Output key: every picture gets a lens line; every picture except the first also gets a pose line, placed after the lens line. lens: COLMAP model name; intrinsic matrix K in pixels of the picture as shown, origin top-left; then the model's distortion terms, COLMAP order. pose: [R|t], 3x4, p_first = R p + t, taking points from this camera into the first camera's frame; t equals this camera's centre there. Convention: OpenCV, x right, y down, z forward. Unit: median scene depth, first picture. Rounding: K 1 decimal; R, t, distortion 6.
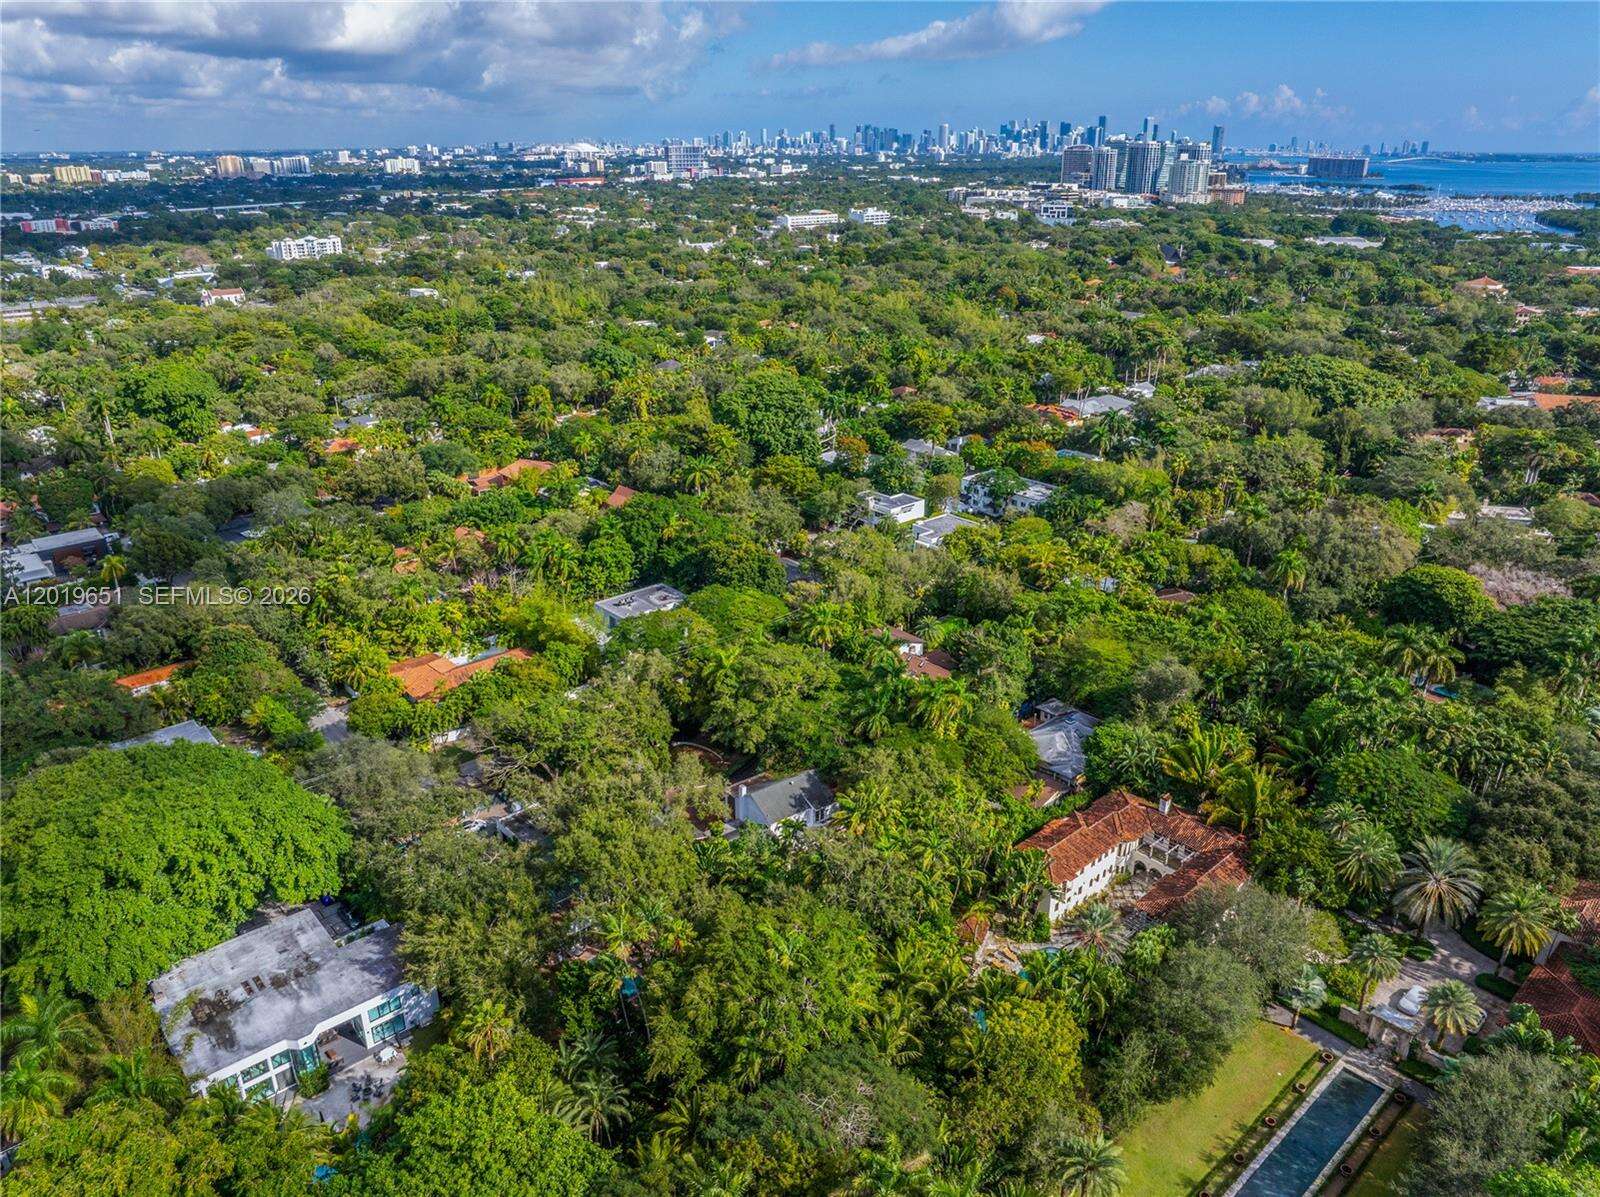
lens RADIAL K [[1124.7, 0, 807.2], [0, 1124.7, 593.9], [0, 0, 1]] dist [-0.054621, 0.024329]
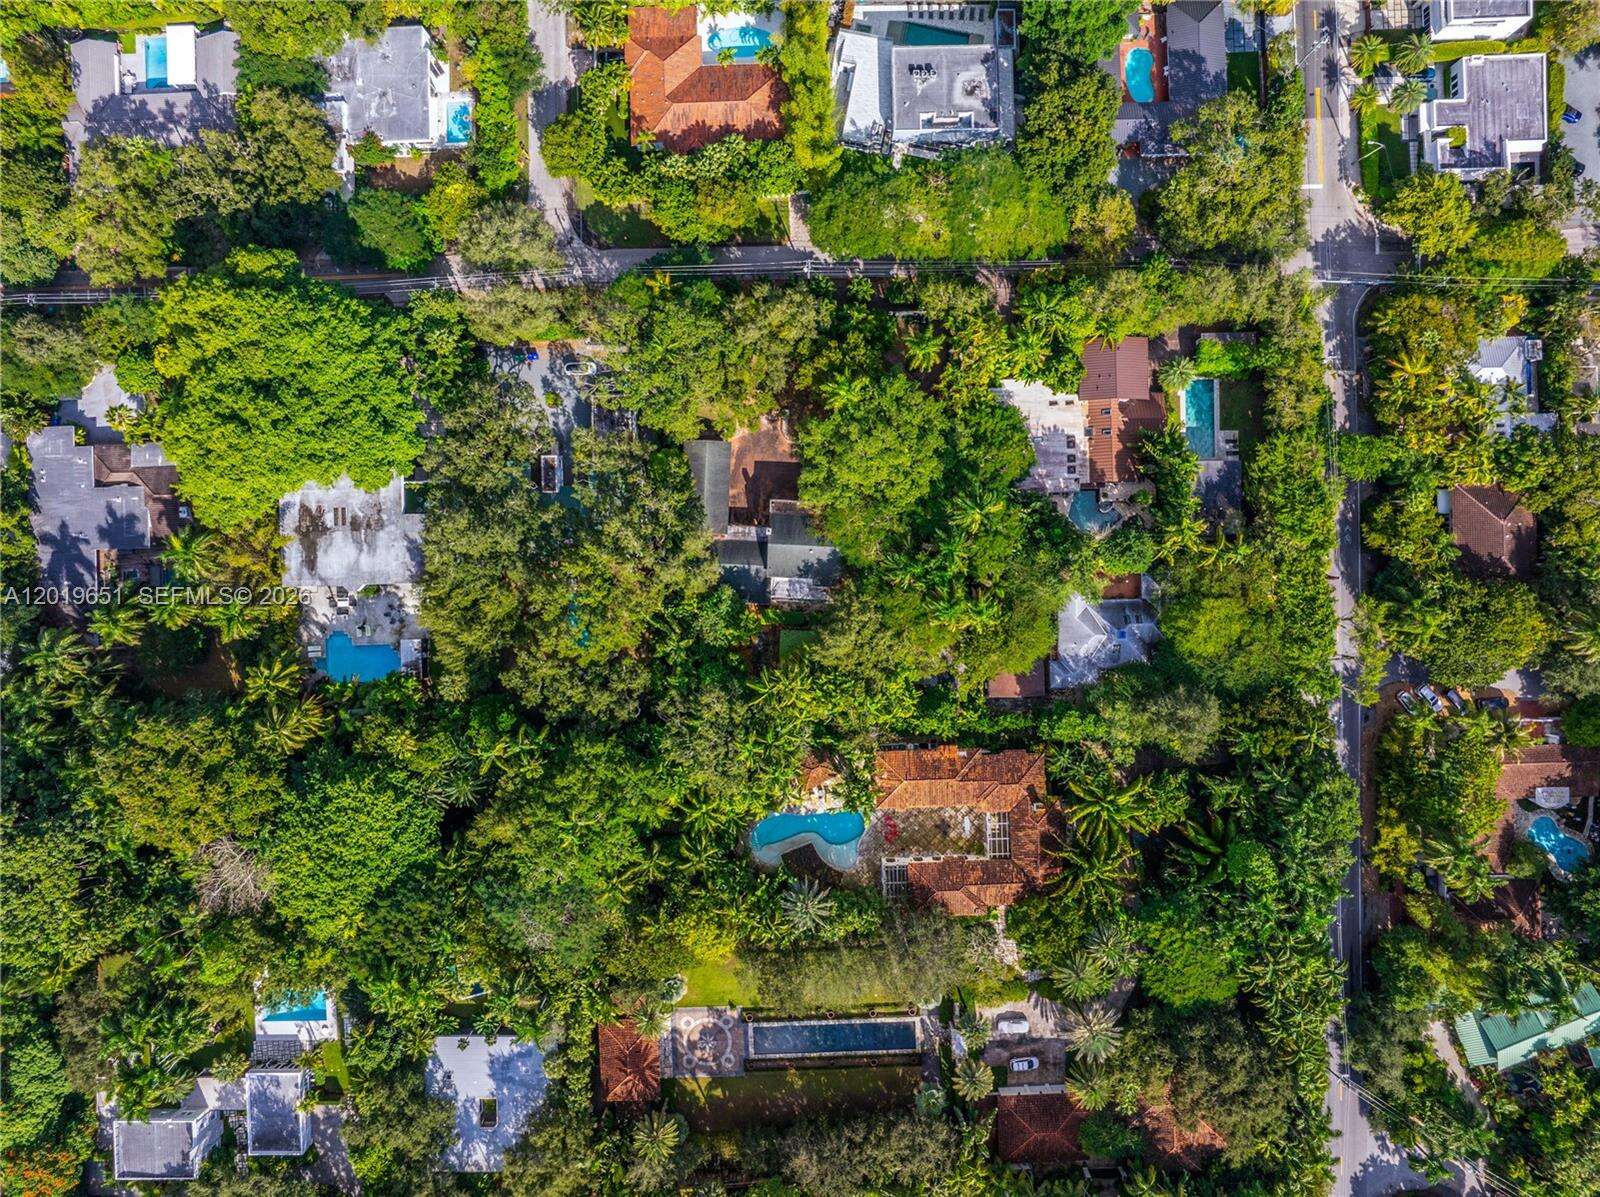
lens RADIAL K [[1124.7, 0, 804.8], [0, 1124.7, 601.1], [0, 0, 1]] dist [-0.054621, 0.024329]
pose [[0.766154, 0.642647, -0.003615, 0.008541], [-0.232769, 0.282738, 0.930526, -0.420987], [0.599022, -0.712084, 0.366209, 0.302124]]
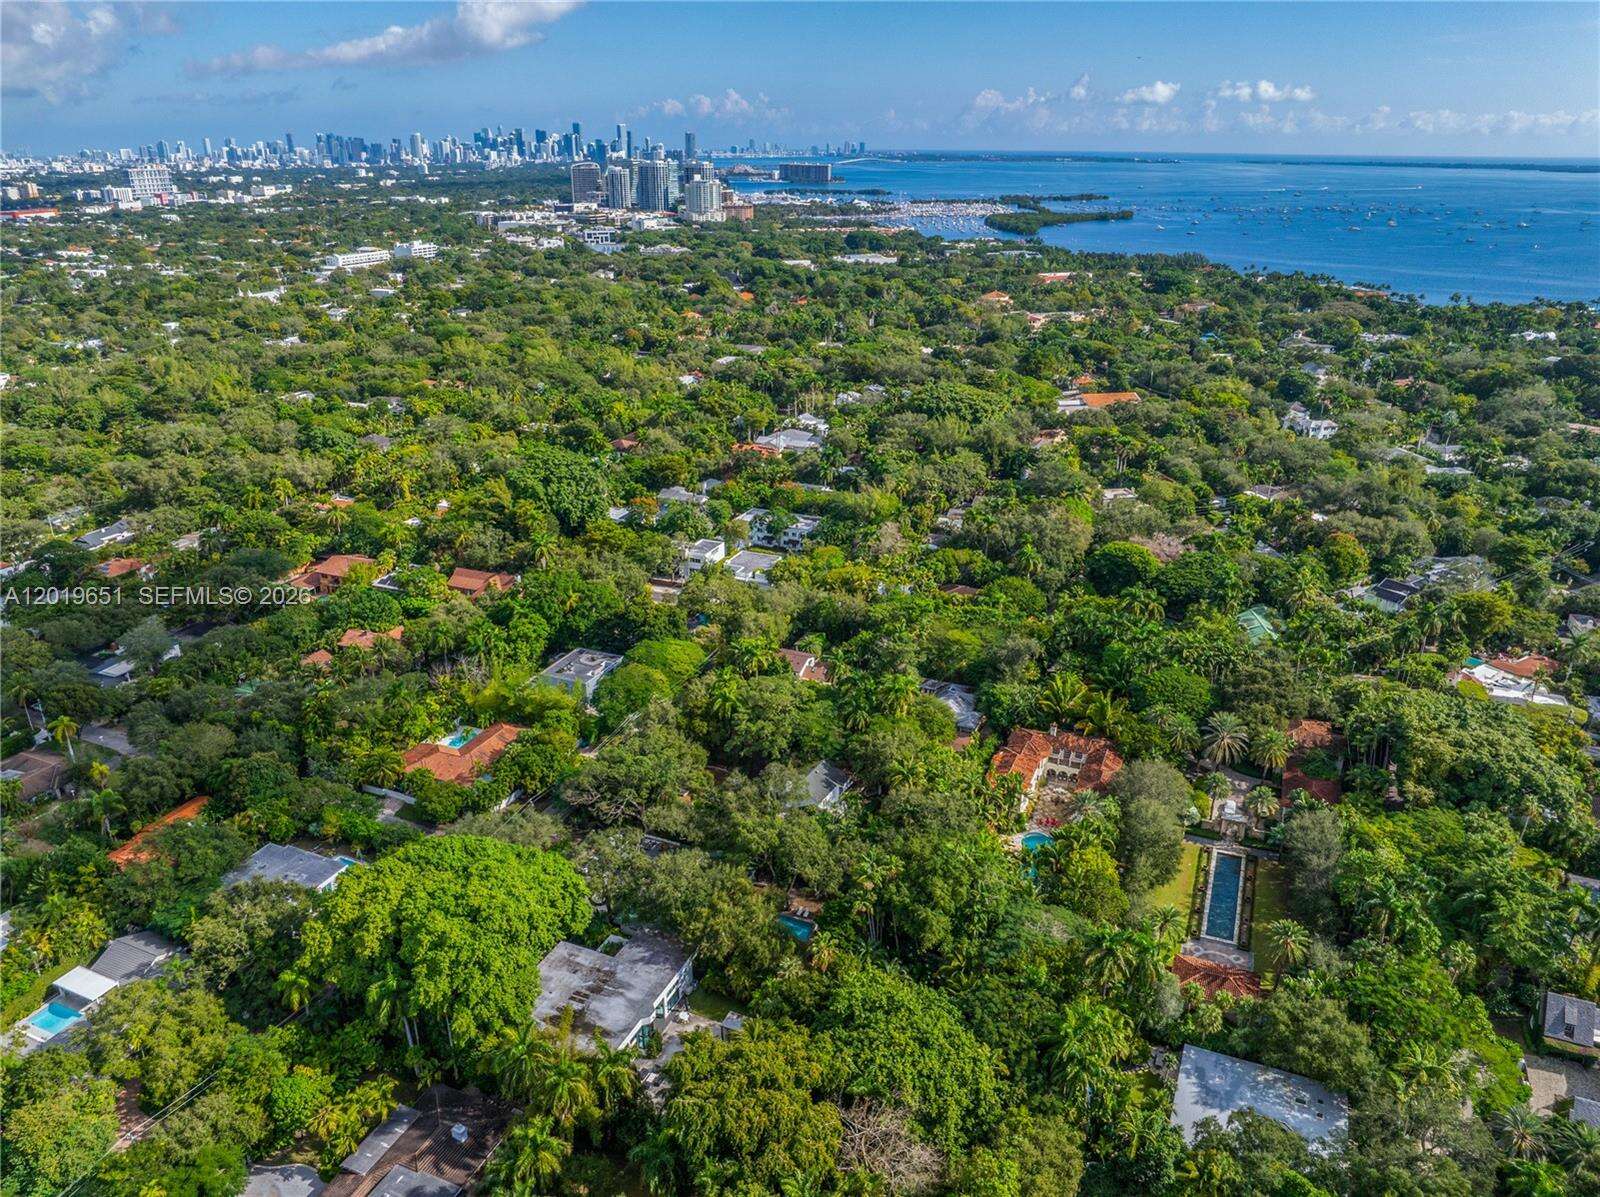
lens RADIAL K [[1124.7, 0, 809.3], [0, 1124.7, 598.4], [0, 0, 1]] dist [-0.054621, 0.024329]
pose [[0.904409, -0.159627, 0.395681, -0.280055], [0.158847, 0.986684, 0.034975, -0.047897], [-0.395995, 0.031221, 0.917722, -0.139191]]
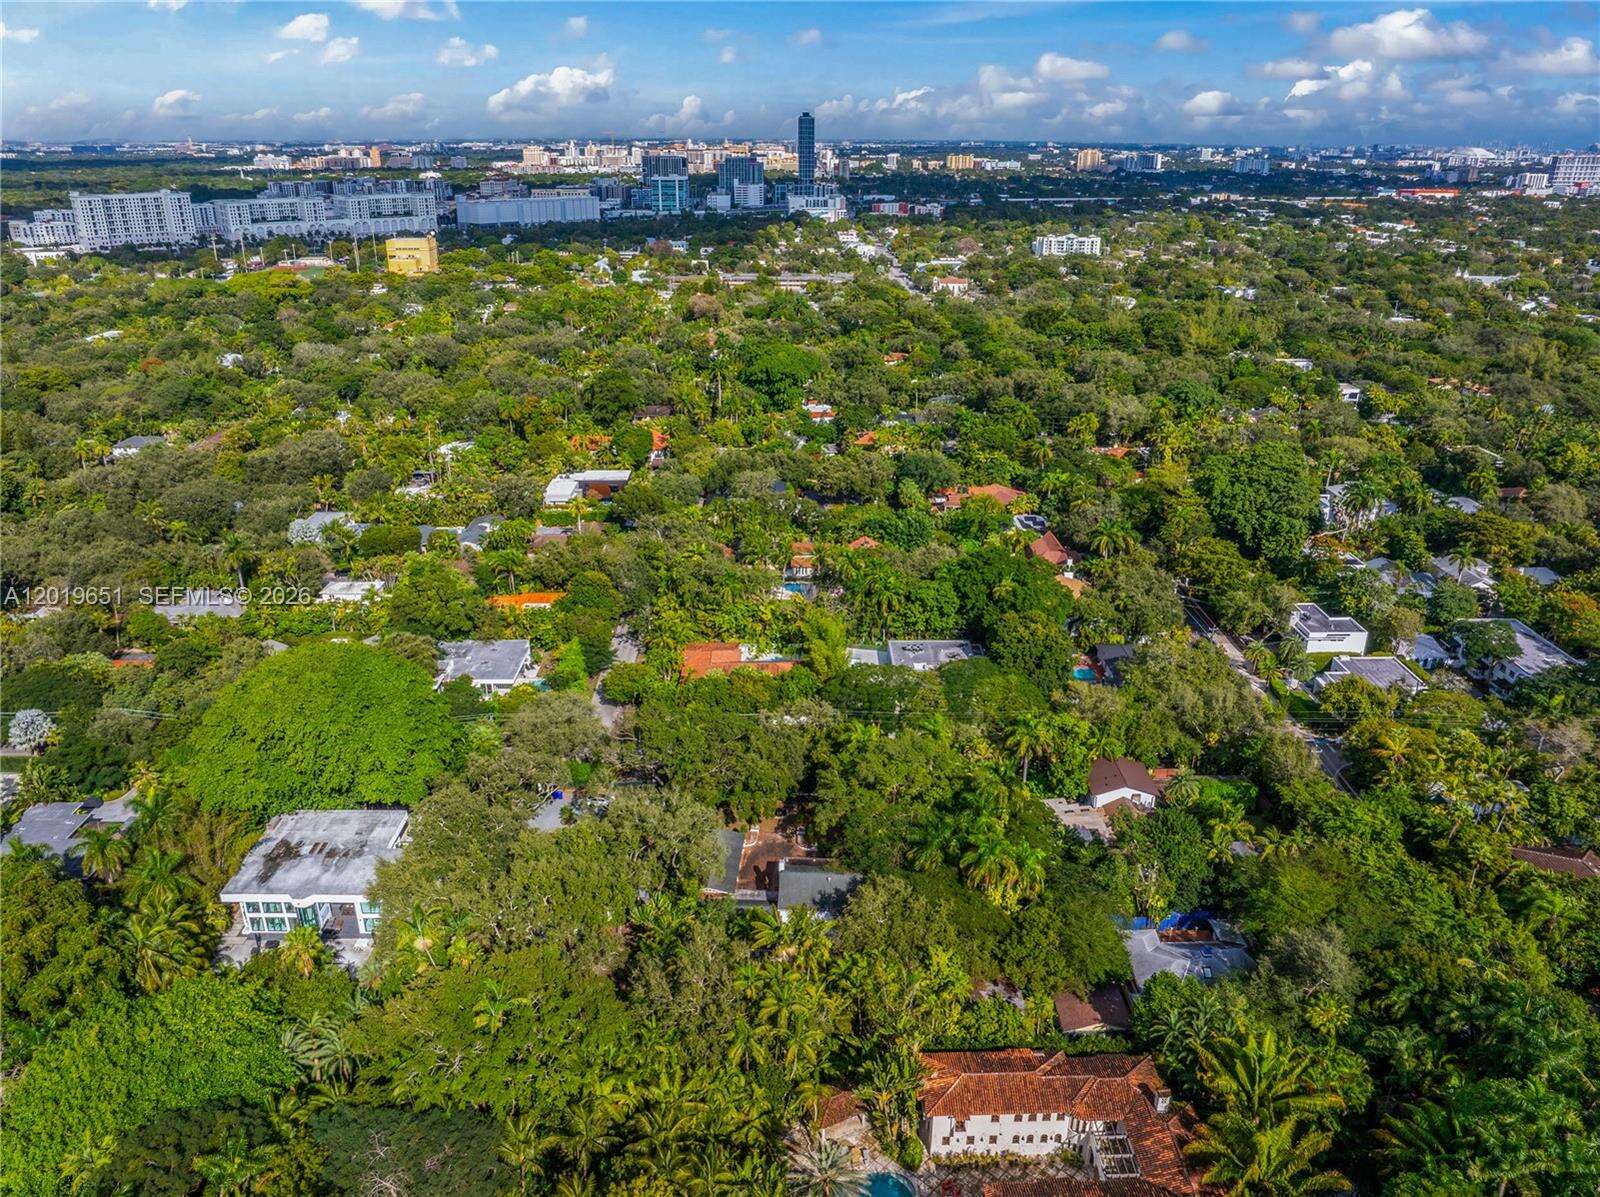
lens RADIAL K [[1124.7, 0, 806.9], [0, 1124.7, 591.9], [0, 0, 1]] dist [-0.054621, 0.024329]
pose [[0.757172, 0.249713, -0.603600, 0.252888], [-0.249019, 0.964611, 0.086690, -0.074521], [0.603887, 0.084669, 0.792560, 0.115790]]
